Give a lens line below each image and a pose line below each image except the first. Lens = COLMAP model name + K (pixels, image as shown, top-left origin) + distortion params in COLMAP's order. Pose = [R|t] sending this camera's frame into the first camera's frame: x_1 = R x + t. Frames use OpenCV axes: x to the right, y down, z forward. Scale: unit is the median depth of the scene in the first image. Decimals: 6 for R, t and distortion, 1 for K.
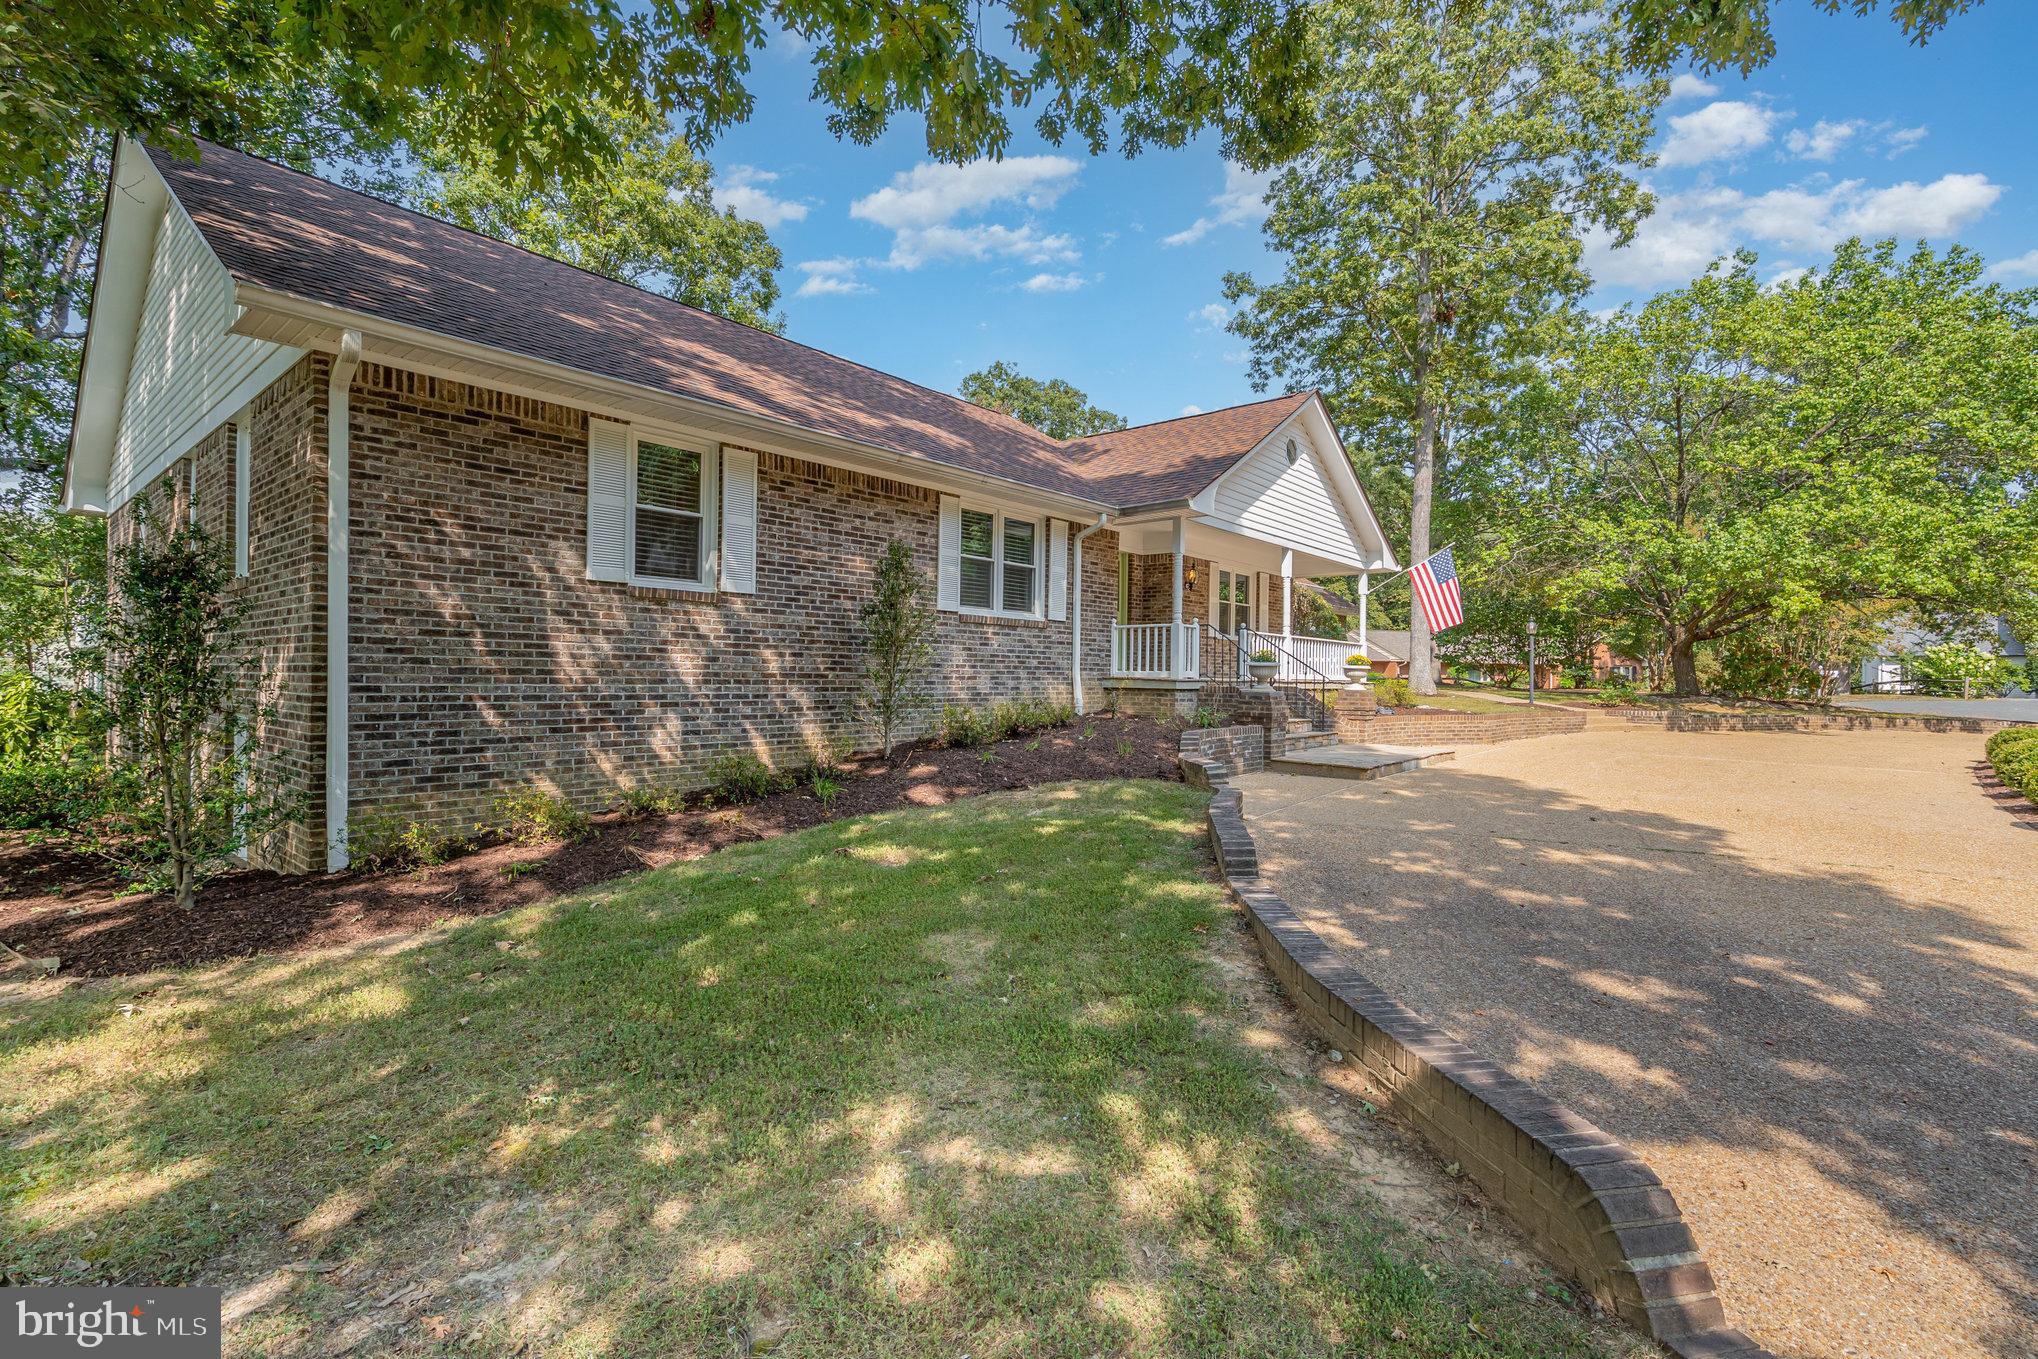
lens RADIAL K [[895.8, 0, 1026.8], [0, 895.8, 679.0], [0, 0, 1]] dist [-0.004024, -0.000203]
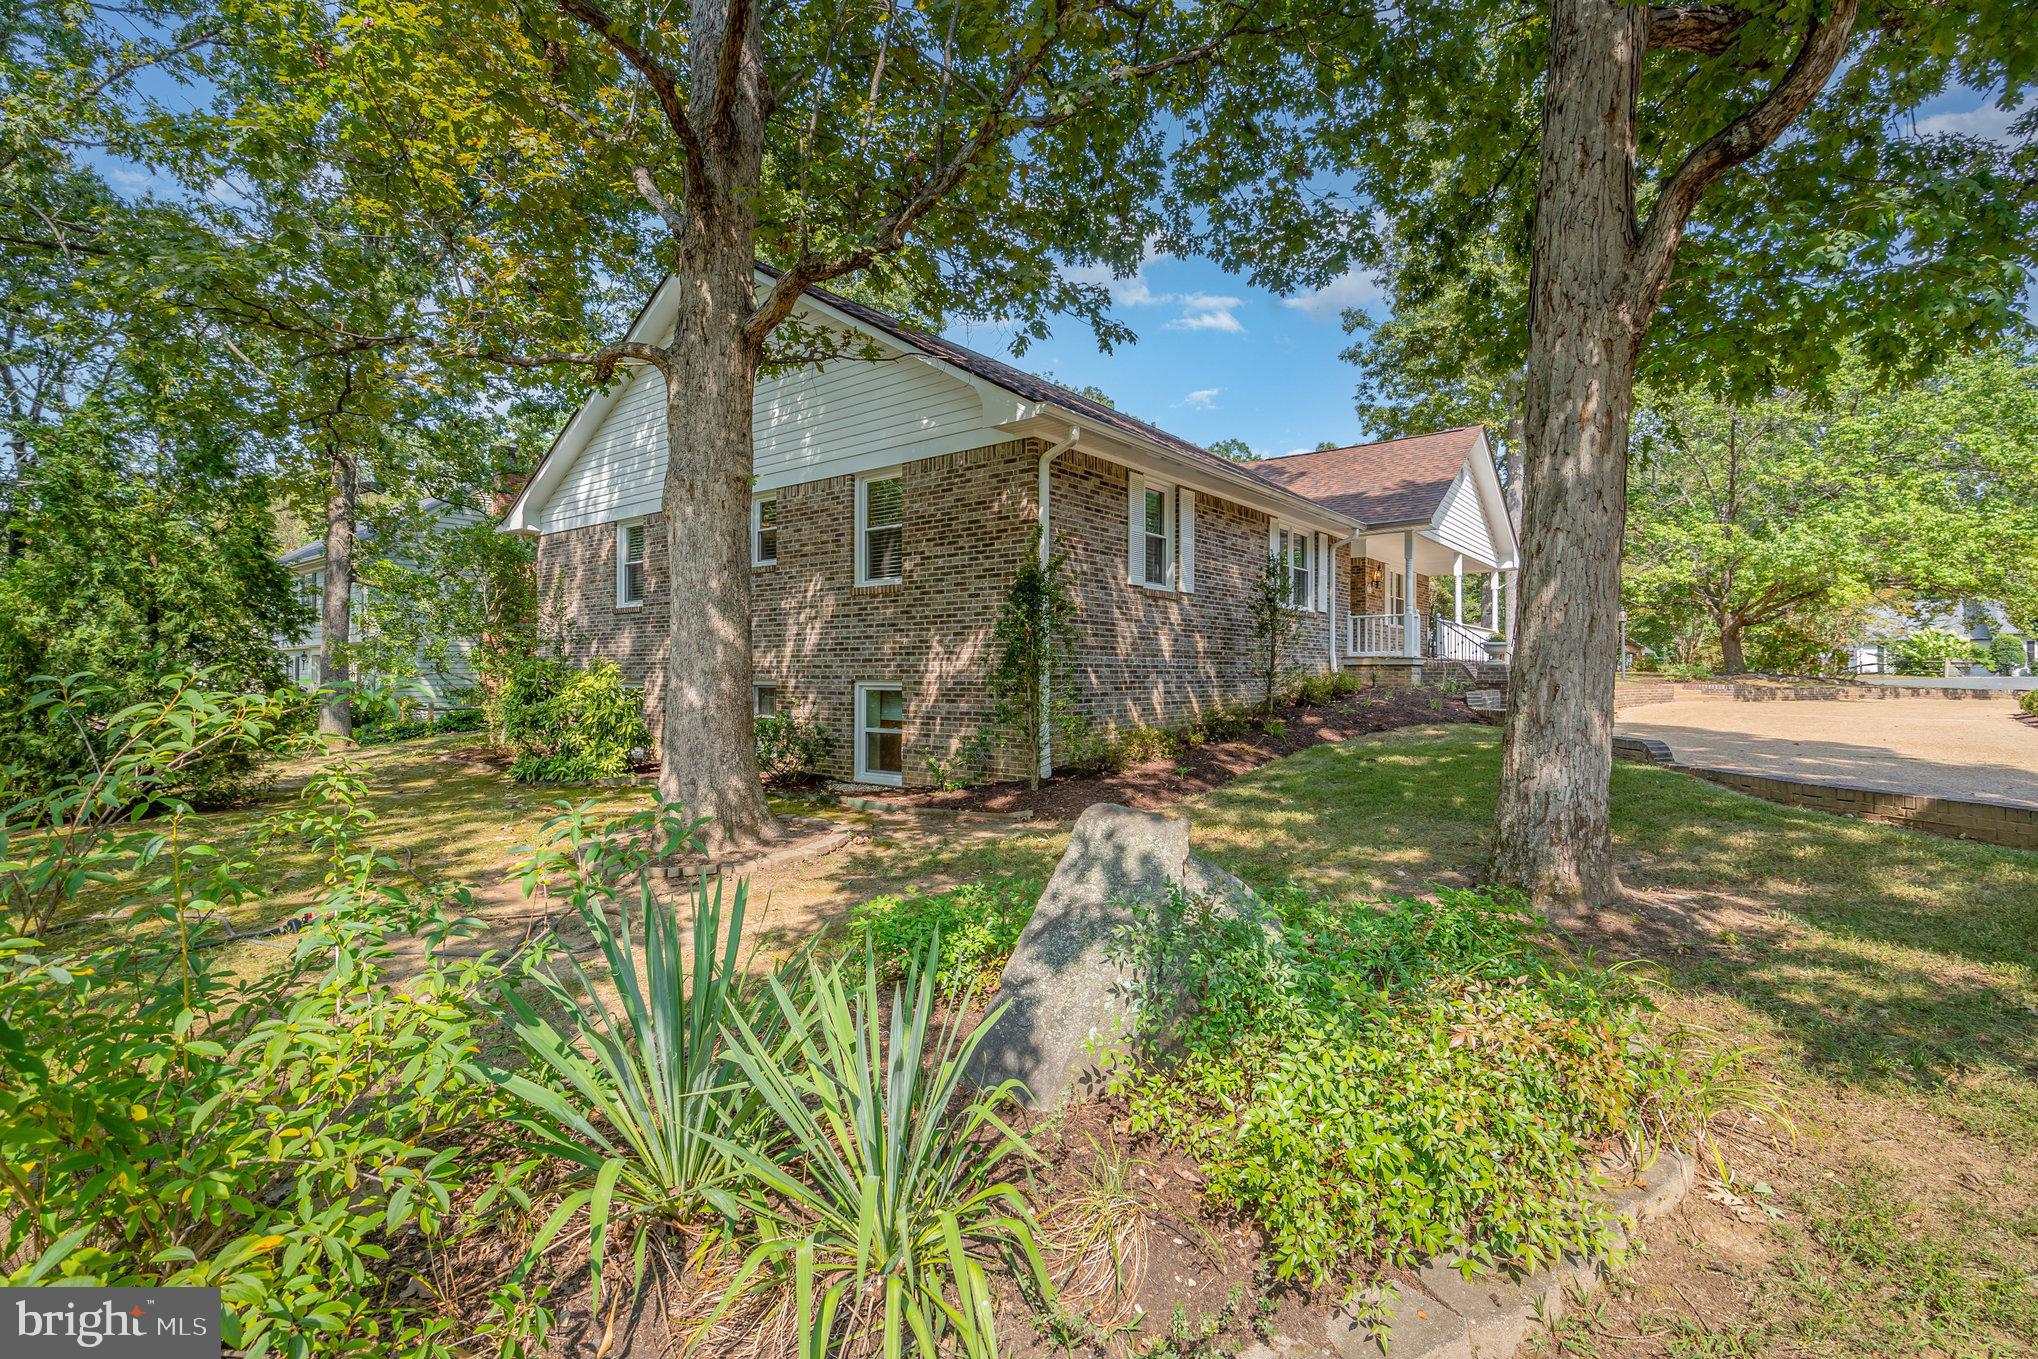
lens RADIAL K [[934.3, 0, 997.2], [0, 934.3, 672.9], [0, 0, 1]] dist [0.000907, 0.000748]
pose [[0.998973, -0.011965, 0.043703, -0.365726], [0.012227, 0.999909, -0.005724, 0.017585], [-0.043631, 0.006253, 0.999028, -0.232041]]
